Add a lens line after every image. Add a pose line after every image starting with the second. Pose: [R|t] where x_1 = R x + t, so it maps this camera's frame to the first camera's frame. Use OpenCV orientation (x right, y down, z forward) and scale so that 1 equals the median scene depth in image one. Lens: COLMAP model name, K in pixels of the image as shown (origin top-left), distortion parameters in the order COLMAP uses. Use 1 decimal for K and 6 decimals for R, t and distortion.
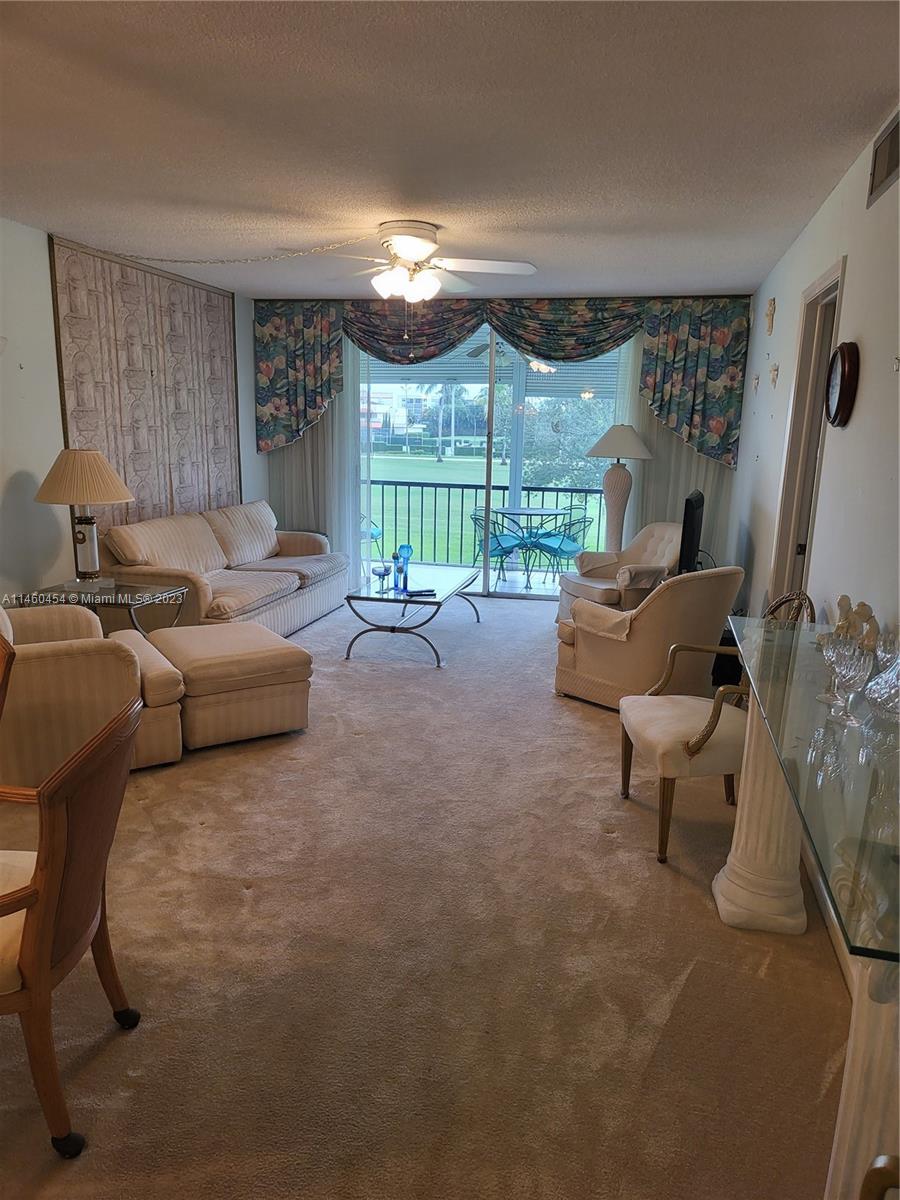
lens RADIAL K [[840.6, 0, 453.5], [0, 840.6, 603.1], [0, 0, 1]] dist [0.054893, -0.057595]
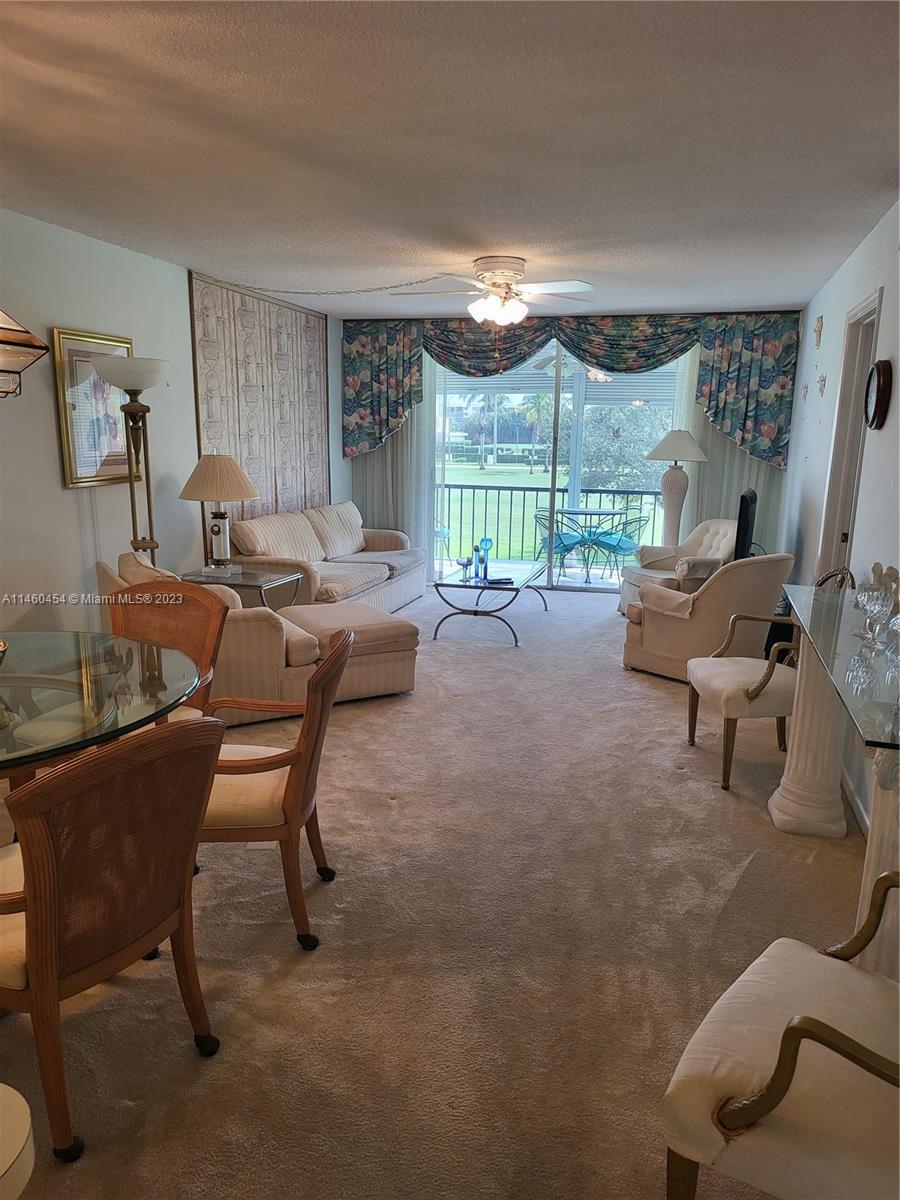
lens RADIAL K [[840.6, 0, 454.9], [0, 840.6, 610.3], [0, 0, 1]] dist [0.054893, -0.057595]
pose [[0.998935, 0.003569, -0.045997, -0.040004], [-0.003612, 0.999993, -0.000836, 0.024068], [0.045994, 0.001001, 0.998941, -0.107027]]
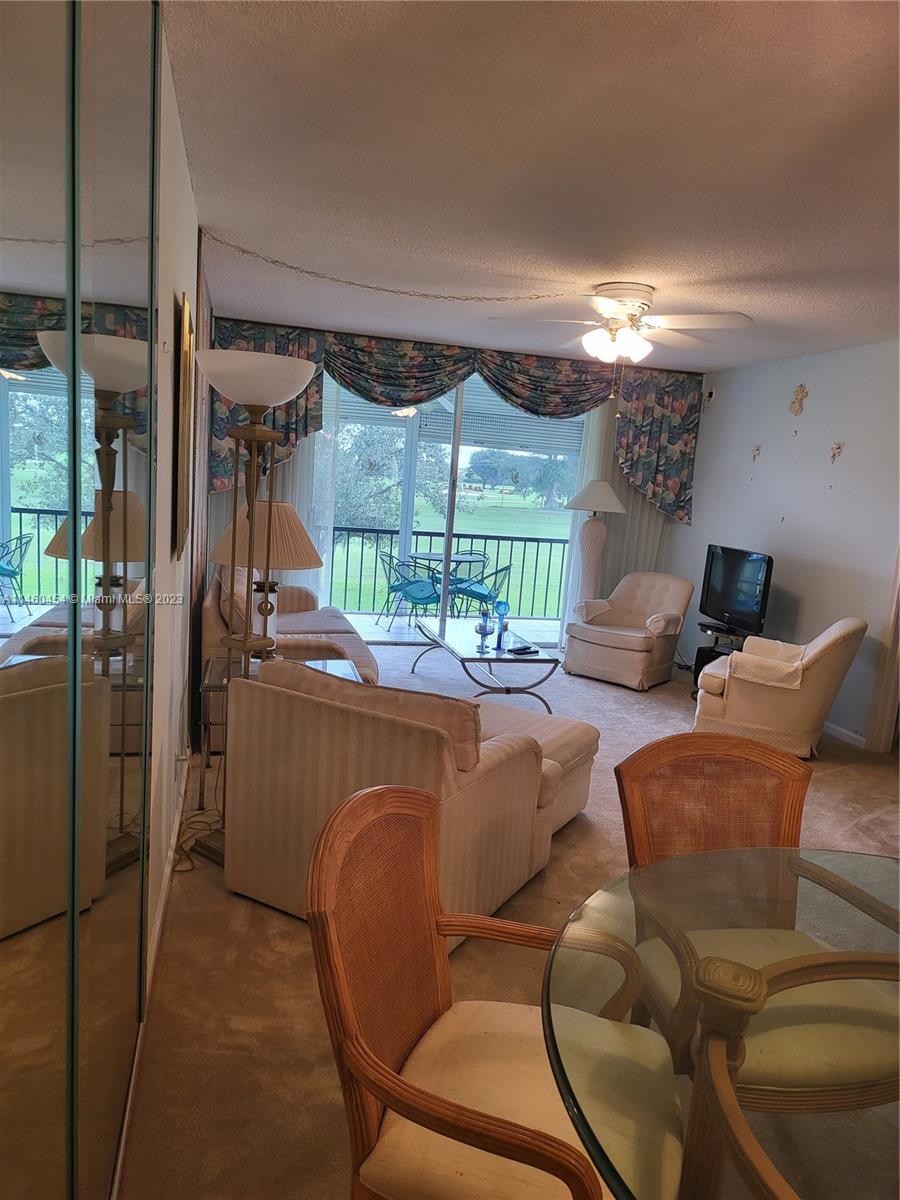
lens RADIAL K [[840.6, 0, 449.6], [0, 840.6, 606.4], [0, 0, 1]] dist [0.054893, -0.057595]
pose [[0.889150, -0.029520, 0.456663, -0.468626], [0.042236, 0.998952, -0.017662, -0.041706], [-0.455662, 0.034991, 0.889465, 0.145913]]
